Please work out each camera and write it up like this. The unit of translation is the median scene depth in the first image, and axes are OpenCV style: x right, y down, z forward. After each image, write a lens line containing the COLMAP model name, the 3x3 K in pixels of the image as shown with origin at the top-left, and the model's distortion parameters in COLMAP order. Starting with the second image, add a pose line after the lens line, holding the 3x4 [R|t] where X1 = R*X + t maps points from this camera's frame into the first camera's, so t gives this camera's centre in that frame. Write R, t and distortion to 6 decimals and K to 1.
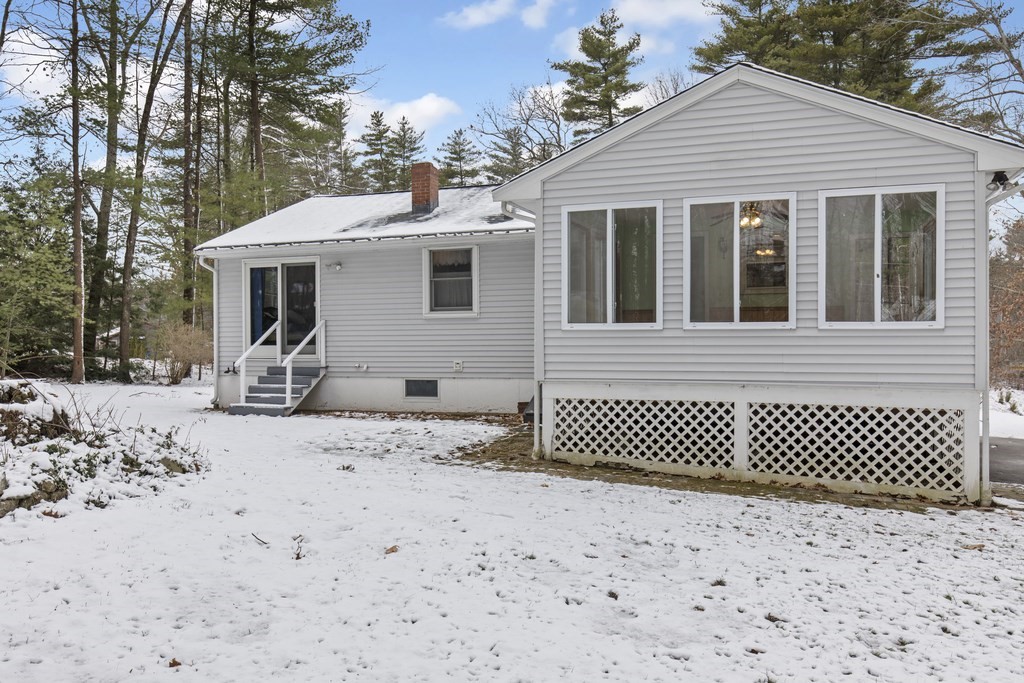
lens RADIAL K [[813.1, 0, 512.0], [0, 813.1, 358.1], [0, 0, 1]] dist [0.002404, -0.001661]
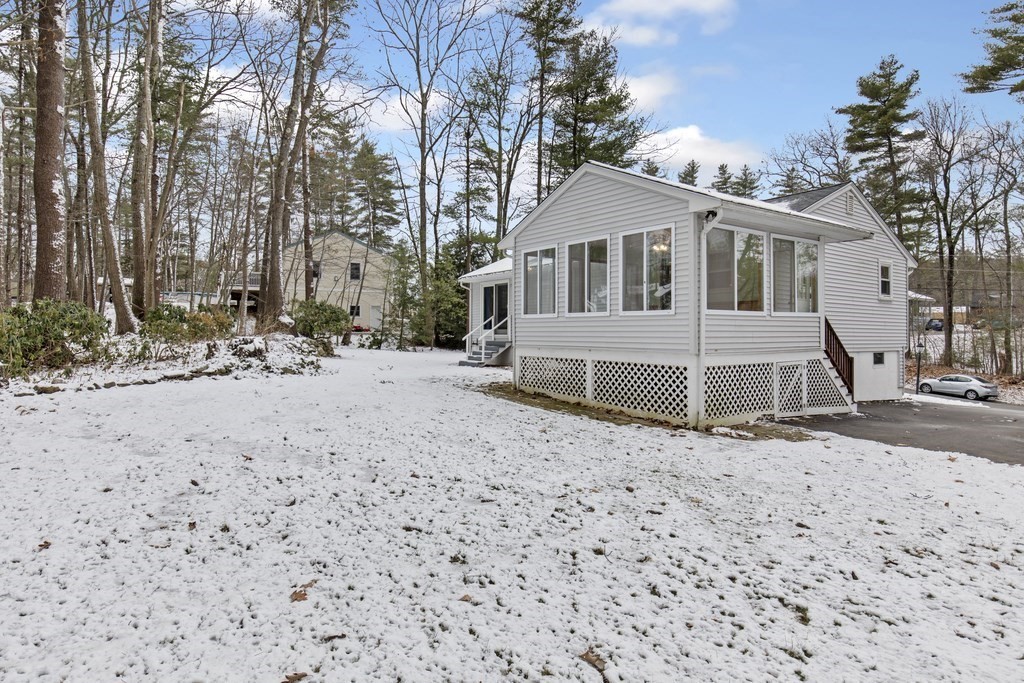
lens RADIAL K [[584.3, 0, 512.0], [0, 584.3, 328.8], [0, 0, 1]] dist [0.001700, 0.000113]
pose [[0.832378, 0.000731, -0.554208, 0.278053], [-0.015910, 0.999618, -0.022578, 0.006862], [0.553980, 0.027611, 0.832072, -0.034244]]
